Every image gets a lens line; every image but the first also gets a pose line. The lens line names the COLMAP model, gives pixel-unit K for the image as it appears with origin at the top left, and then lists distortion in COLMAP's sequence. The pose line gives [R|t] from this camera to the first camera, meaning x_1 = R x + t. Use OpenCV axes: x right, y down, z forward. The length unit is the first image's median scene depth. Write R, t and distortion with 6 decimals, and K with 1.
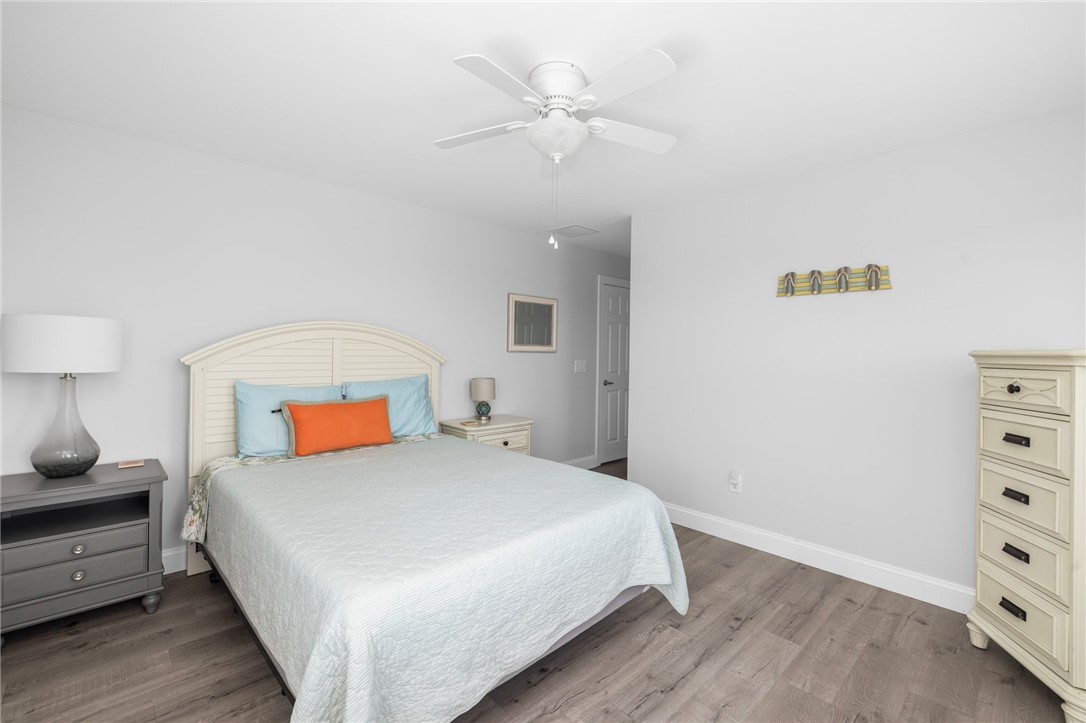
lens RADIAL K [[458.2, 0, 534.7], [0, 458.2, 351.1], [0, 0, 1]] dist [0.001043, -0.000198]
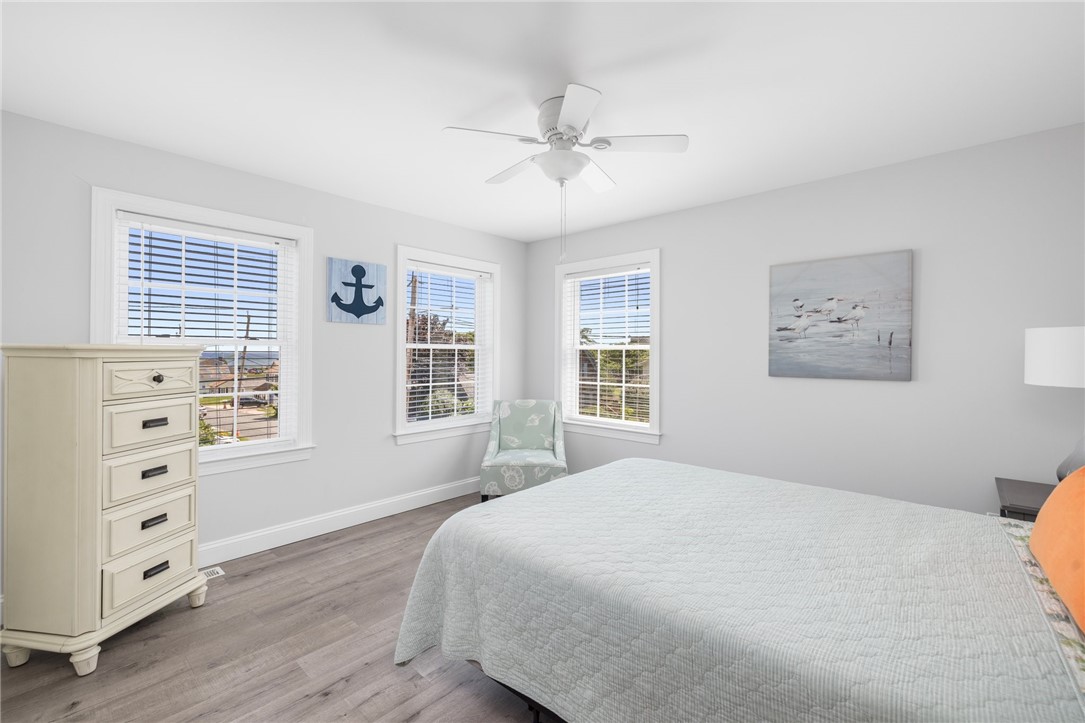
lens RADIAL K [[457.7, 0, 534.2], [0, 457.7, 351.1], [0, 0, 1]] dist [0.001043, -0.000198]
pose [[-0.996946, -0.024885, -0.074017, 0.178485], [-0.024415, 0.999676, -0.007246, -0.000616], [0.074173, -0.005416, -0.997231, 1.982848]]
